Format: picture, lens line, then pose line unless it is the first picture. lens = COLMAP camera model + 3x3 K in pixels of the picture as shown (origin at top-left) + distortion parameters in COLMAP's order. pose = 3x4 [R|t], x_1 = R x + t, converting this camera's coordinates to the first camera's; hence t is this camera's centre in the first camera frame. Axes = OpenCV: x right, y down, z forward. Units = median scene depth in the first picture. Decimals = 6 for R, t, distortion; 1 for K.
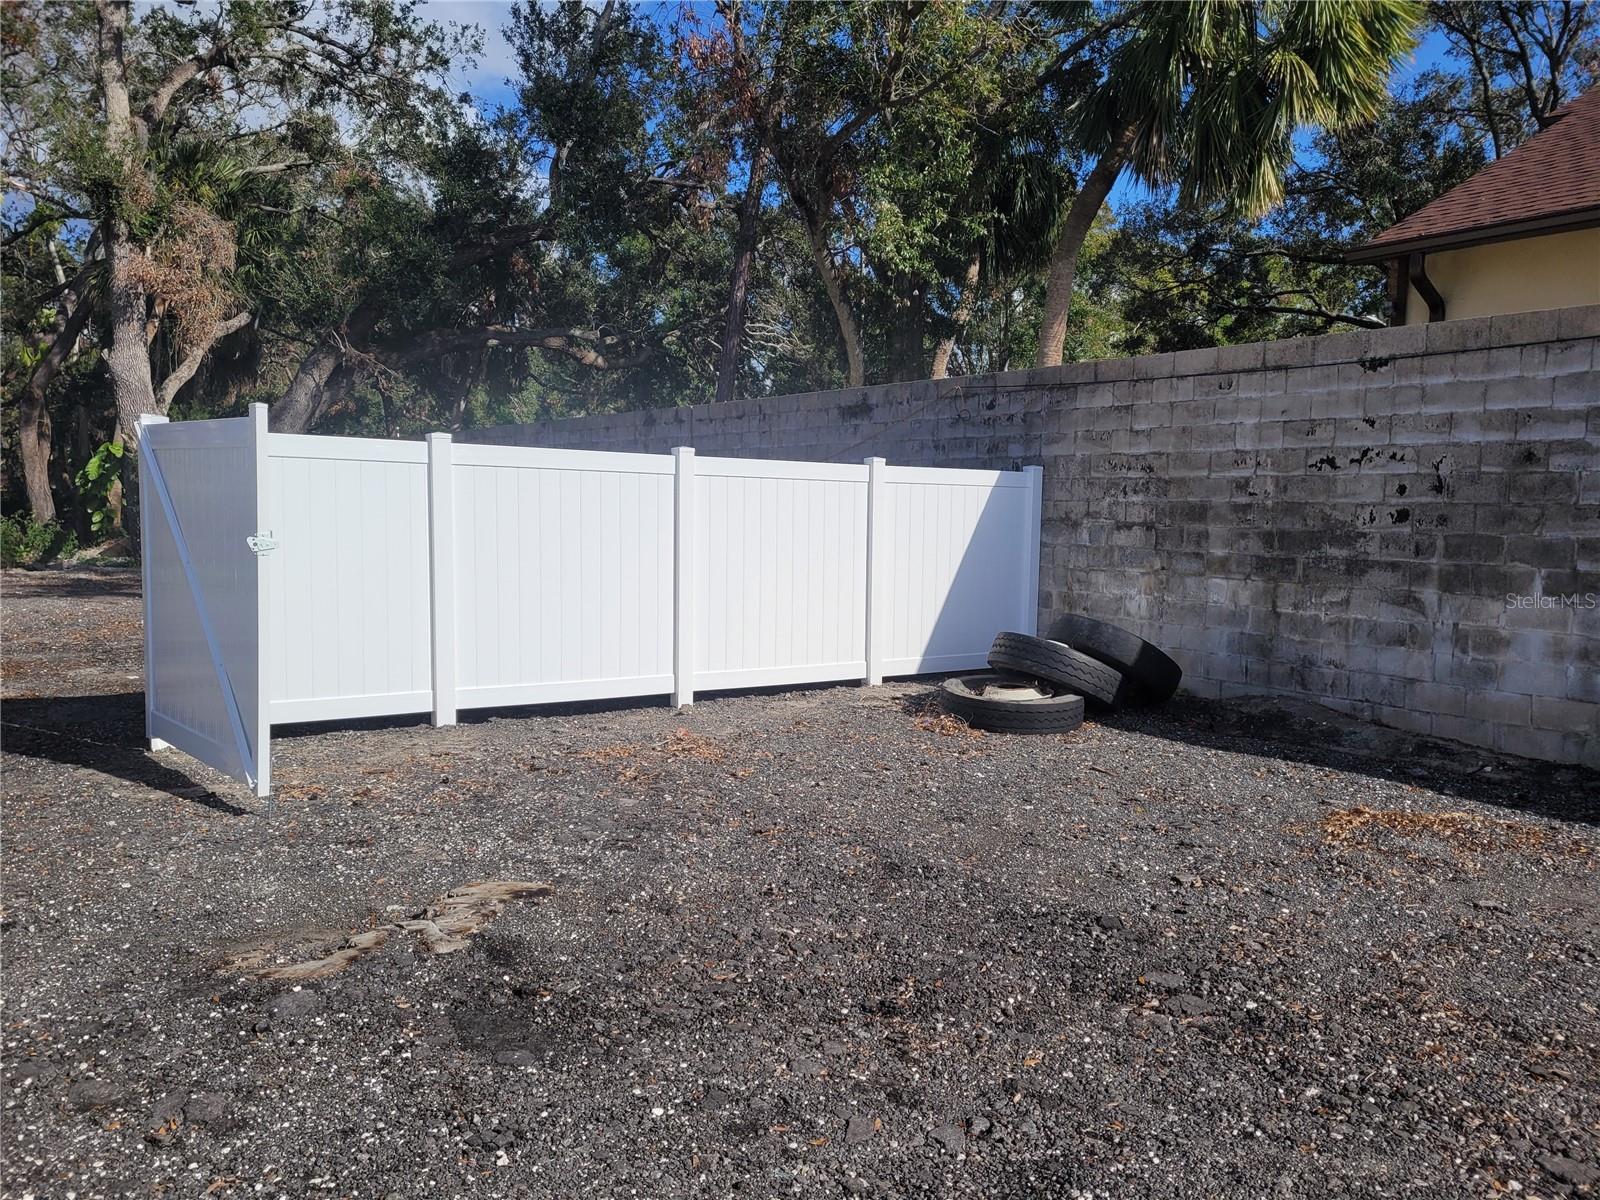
lens RADIAL K [[1198.5, 0, 805.1], [0, 1198.5, 598.5], [0, 0, 1]] dist [0.066499, -0.057014]
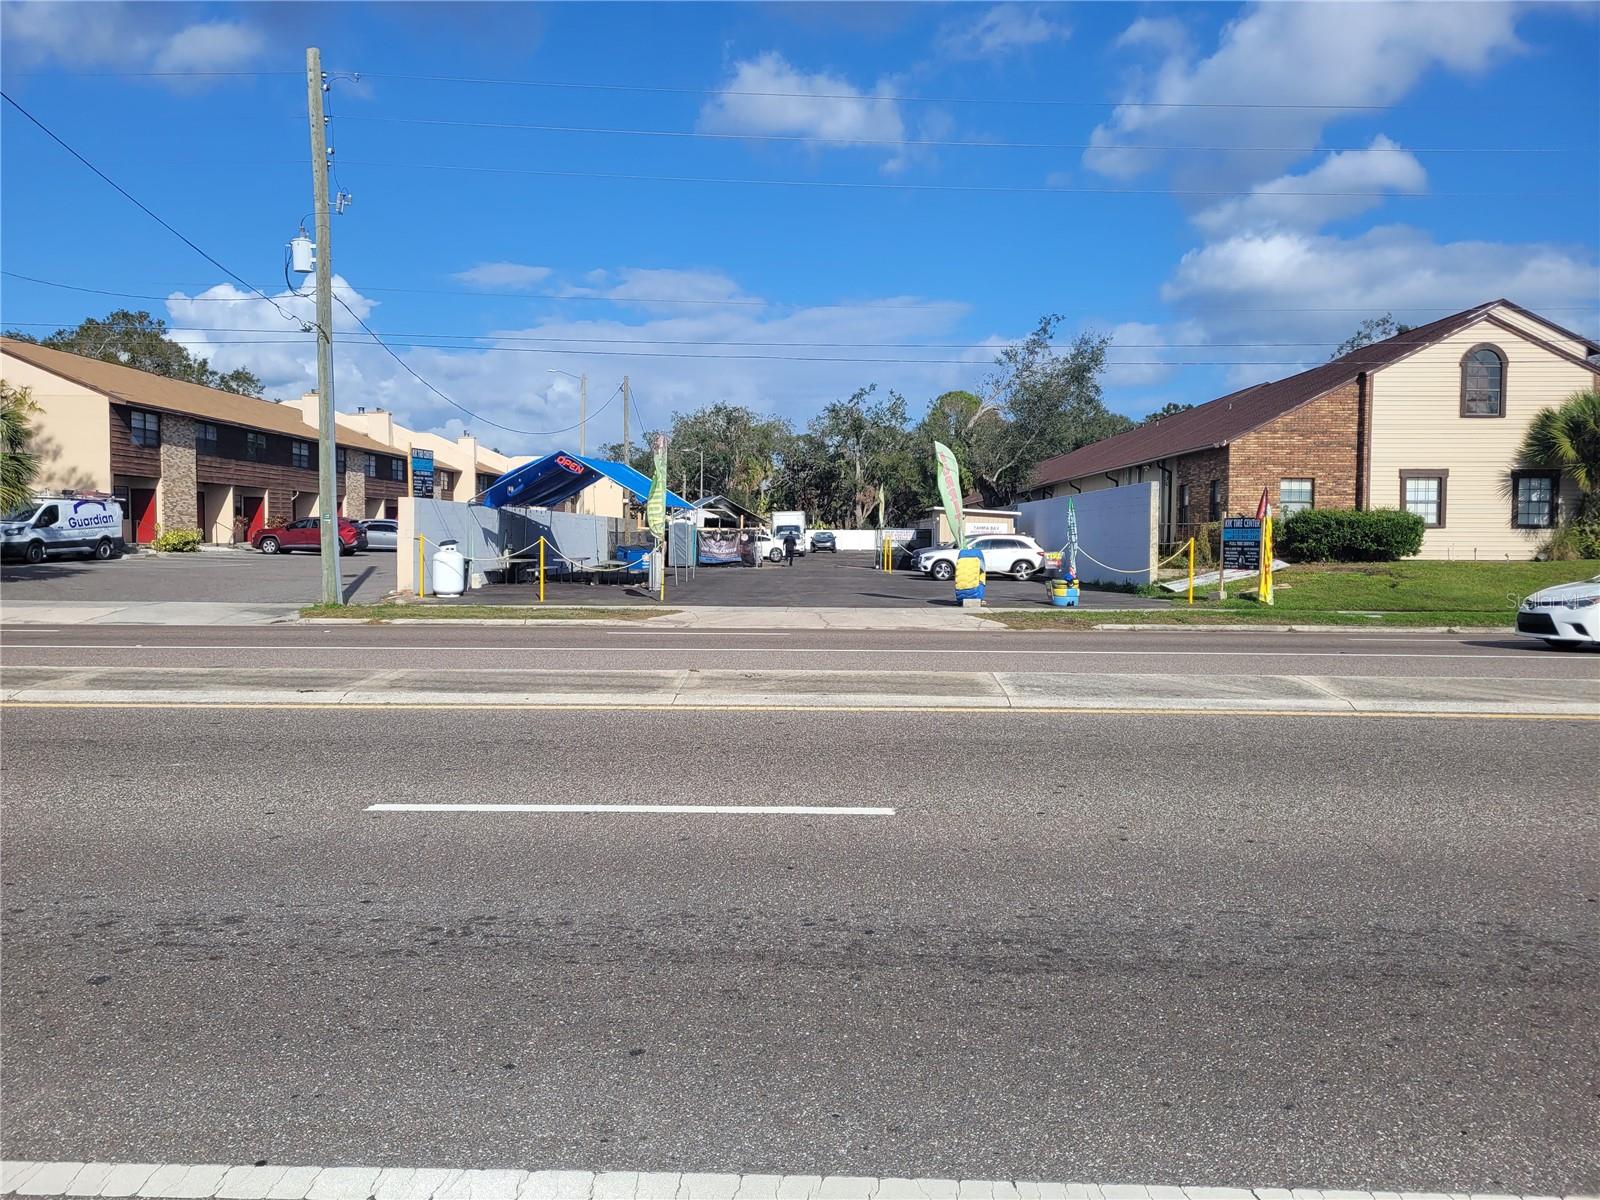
lens RADIAL K [[1182.8, 0, 800.3], [0, 1182.8, 601.6], [0, 0, 1]] dist [0.364117, 0.000122]
pose [[0.803223, 0.013833, -0.595518, 4.252203], [-0.032092, 0.999283, -0.020073, 0.577265], [0.594814, 0.035234, 0.803091, -6.046440]]
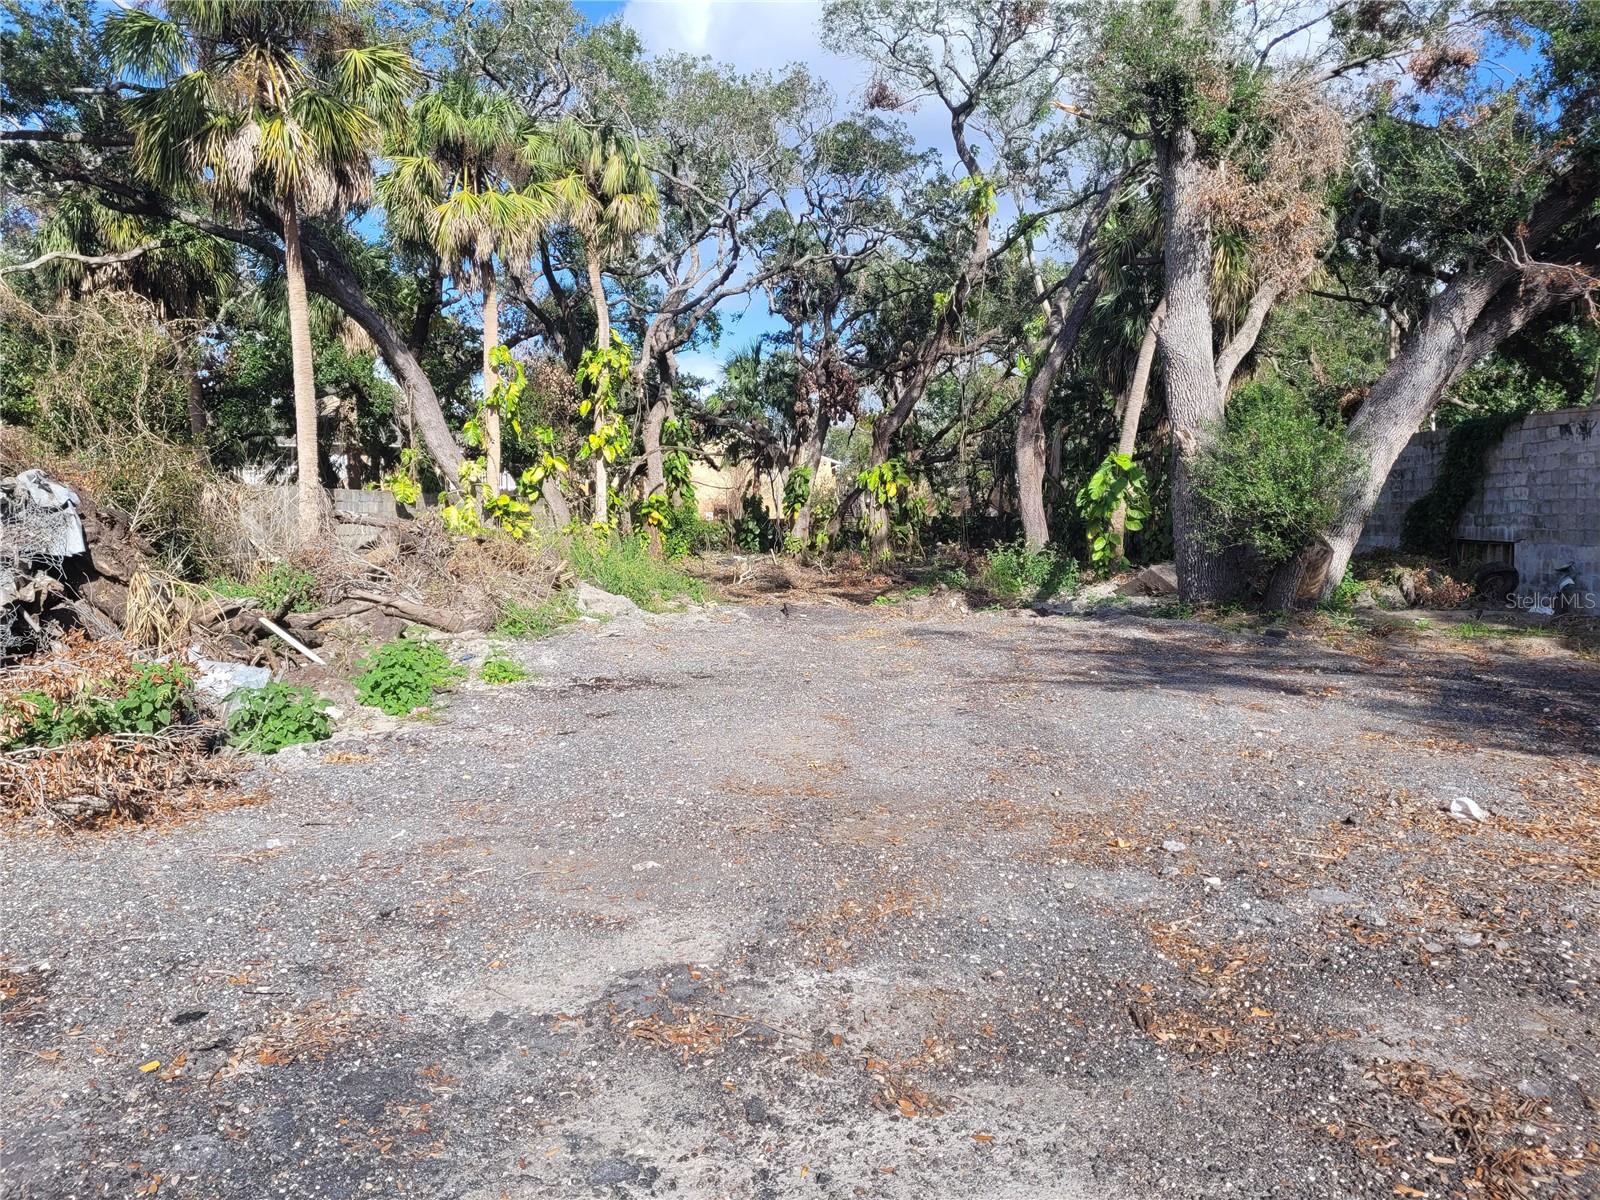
lens RADIAL K [[1210.3, 0, 801.1], [0, 1210.3, 587.1], [0, 0, 1]] dist [0.057049, -0.047314]
pose [[0.766818, 0.008753, -0.641805, -0.416522], [-0.022928, 0.999642, -0.013760, -0.043936], [0.641455, 0.025267, 0.766745, 0.479654]]
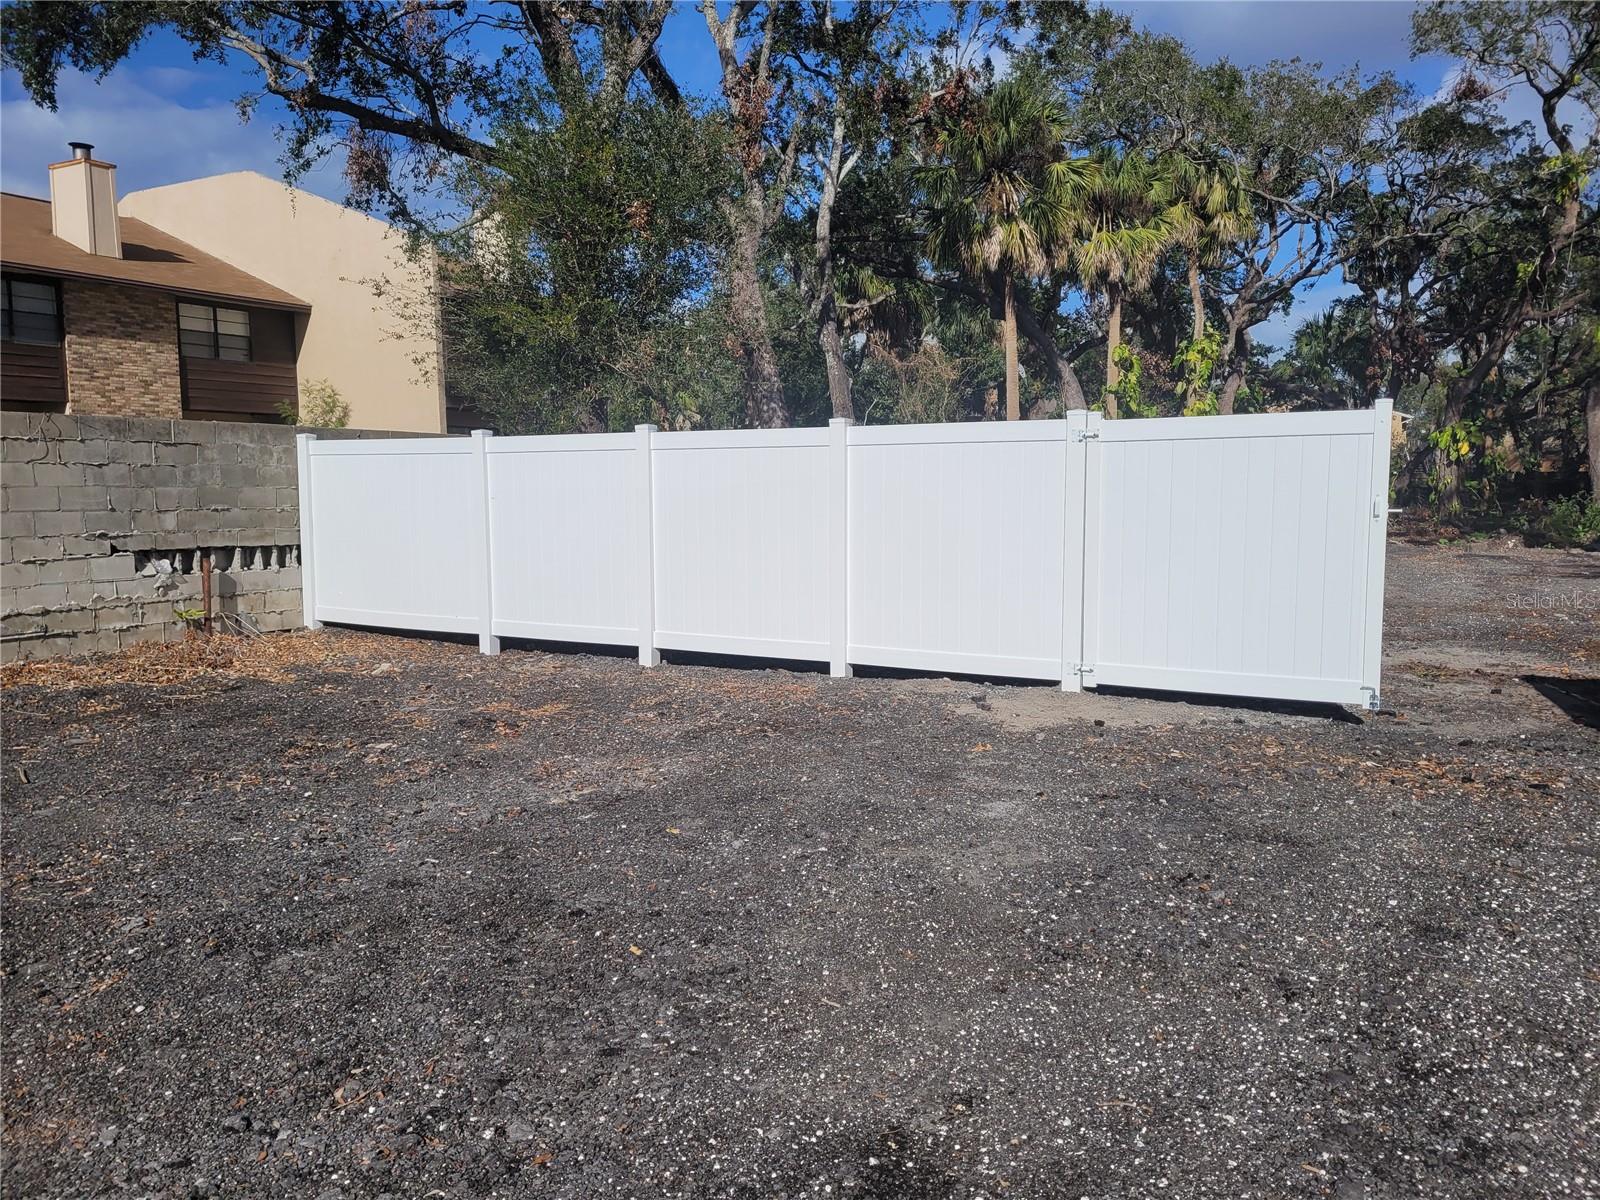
lens RADIAL K [[1198.5, 0, 805.1], [0, 1198.5, 598.5], [0, 0, 1]] dist [0.066499, -0.057014]
pose [[0.431173, 0.060567, -0.900234, -0.022218], [-0.045684, 0.997930, 0.045259, 0.000031], [0.901112, 0.021612, 0.433047, -0.016404]]
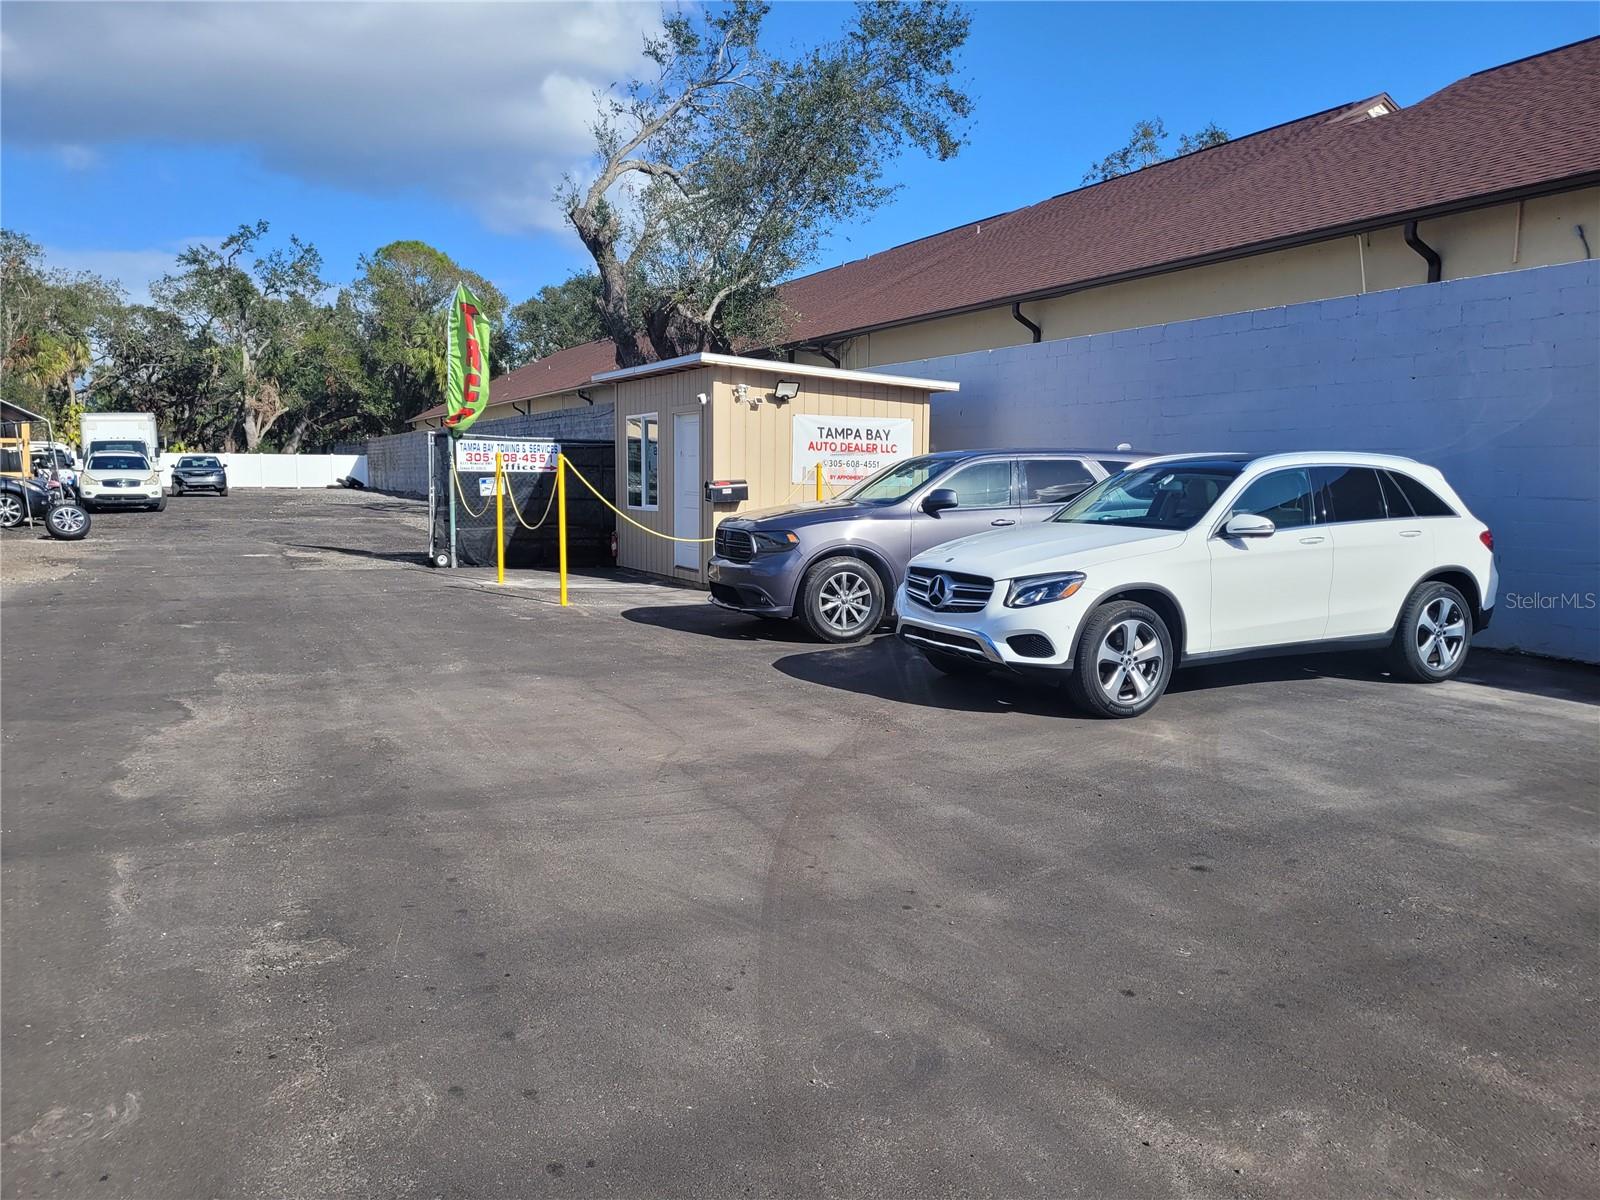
lens RADIAL K [[1200.2, 0, 794.4], [0, 1200.2, 592.4], [0, 0, 1]] dist [0.060060, -0.055836]
pose [[0.988471, -0.005407, -0.151311, 2.649025], [0.009110, 0.999675, 0.023795, 0.381320], [0.151133, -0.024899, 0.988200, -3.896829]]
